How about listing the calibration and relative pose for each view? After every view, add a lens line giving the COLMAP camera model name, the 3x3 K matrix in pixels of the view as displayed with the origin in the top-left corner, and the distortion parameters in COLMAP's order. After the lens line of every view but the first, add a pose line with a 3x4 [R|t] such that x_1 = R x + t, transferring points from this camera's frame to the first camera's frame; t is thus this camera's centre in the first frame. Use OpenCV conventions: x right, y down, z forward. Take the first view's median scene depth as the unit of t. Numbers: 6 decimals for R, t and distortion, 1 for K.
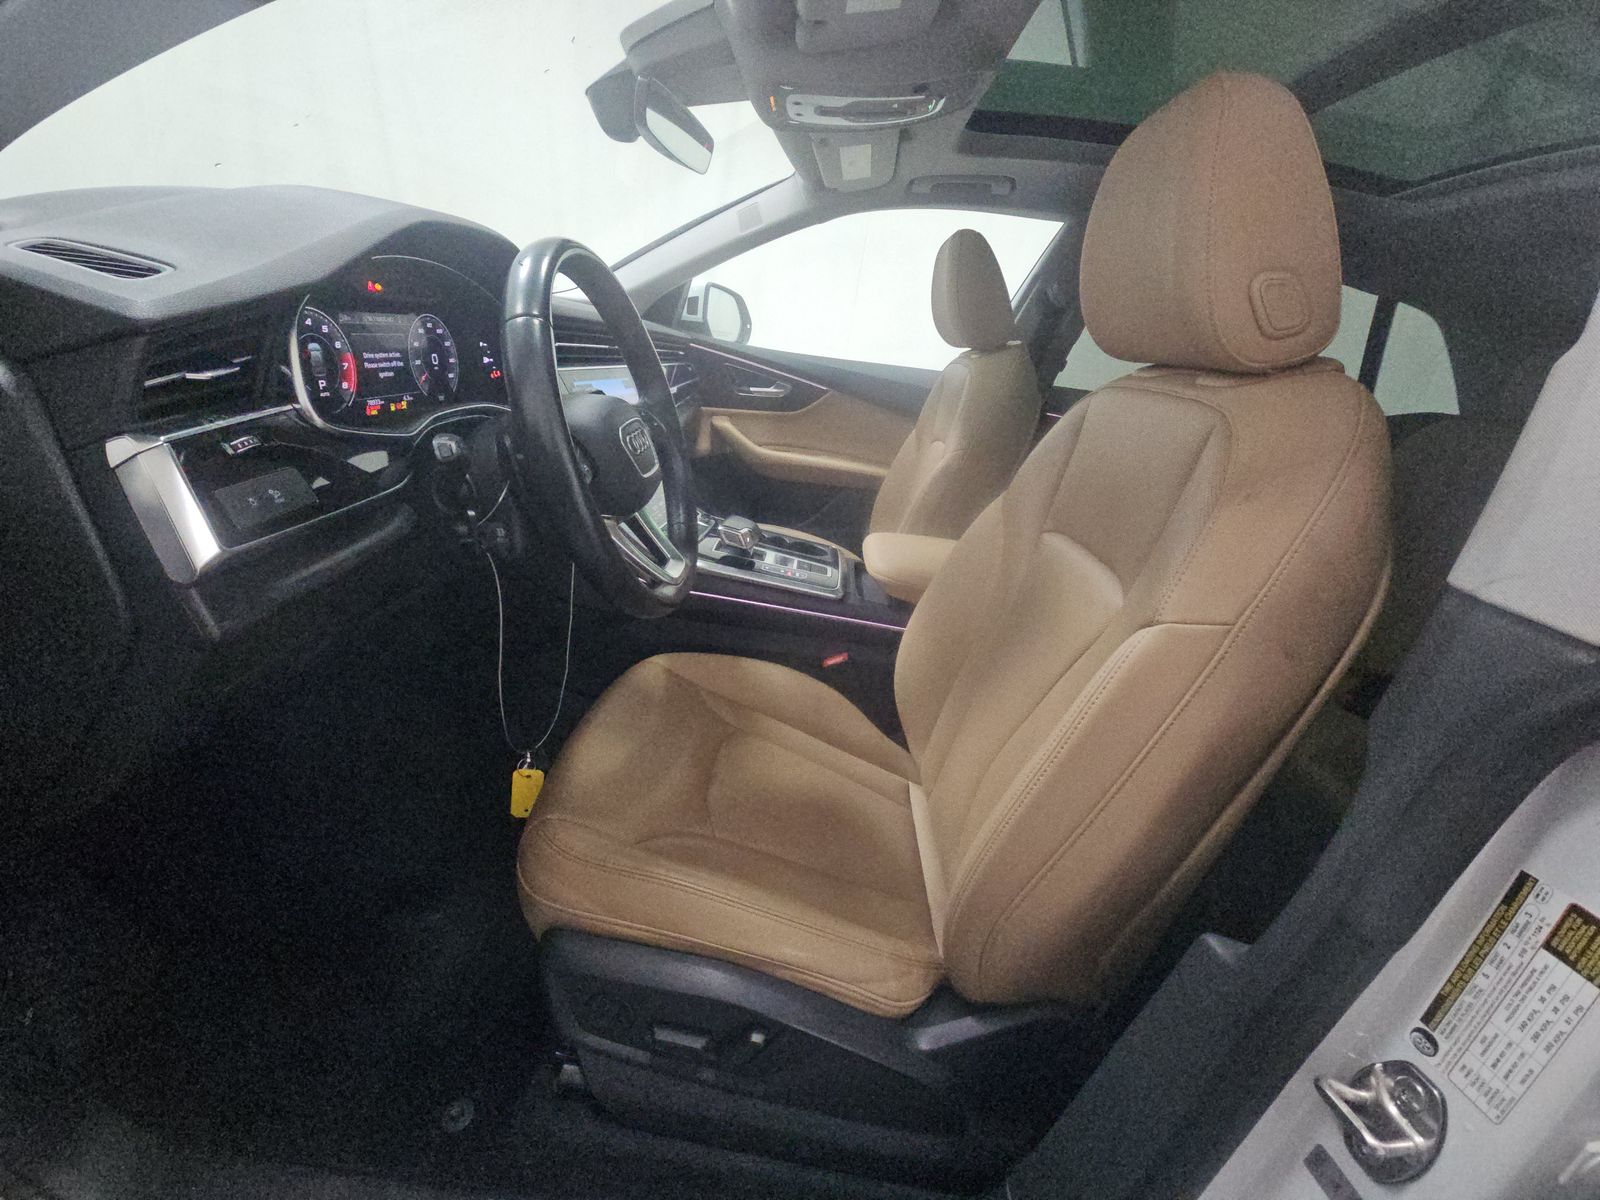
lens RADIAL K [[642.9, 0, 800.0], [0, 642.9, 600.0], [0, 0, 1]] dist [0.001207, 0.000005]
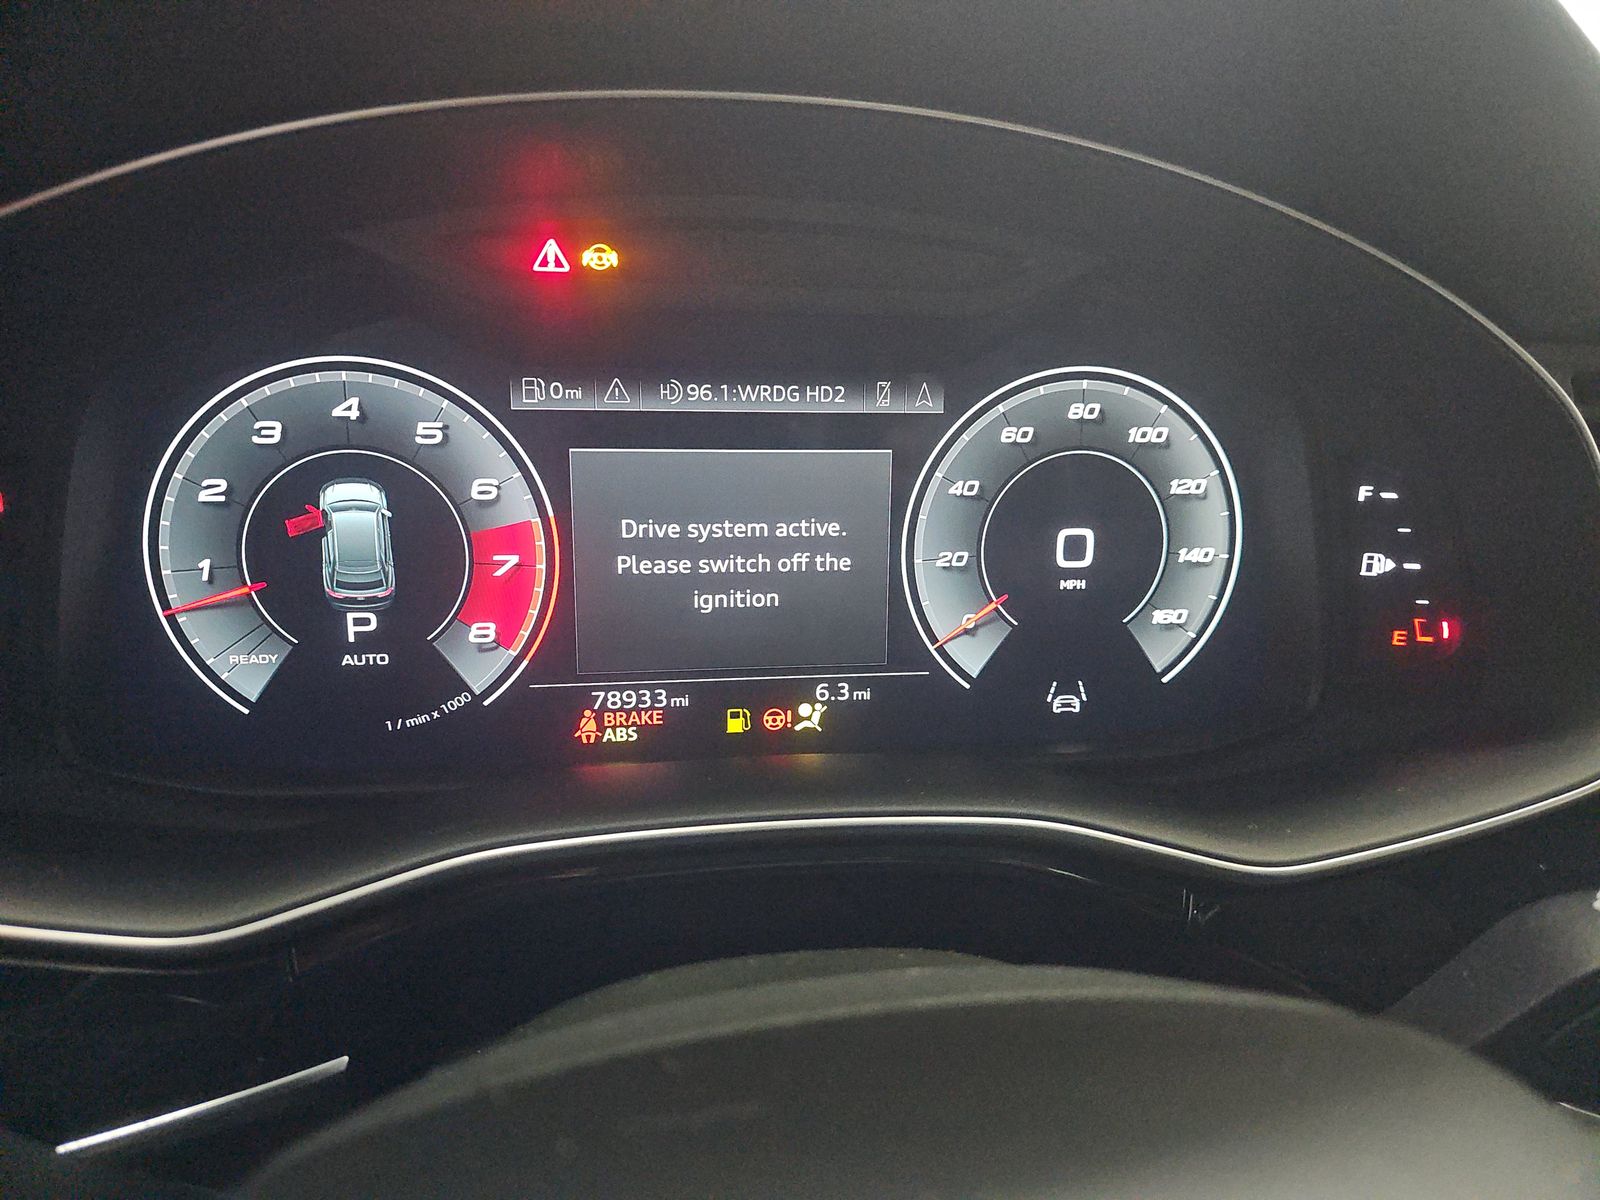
lens RADIAL K [[1095.9, 0, 826.8], [0, 1095.9, 600.0], [0, 0, 1]] dist [0.046790, -0.109001]
pose [[0.209918, 0.163350, -0.963977, -0.234331], [-0.371970, 0.925147, 0.075769, -0.407446], [0.904197, 0.342665, 0.254966, 0.950562]]
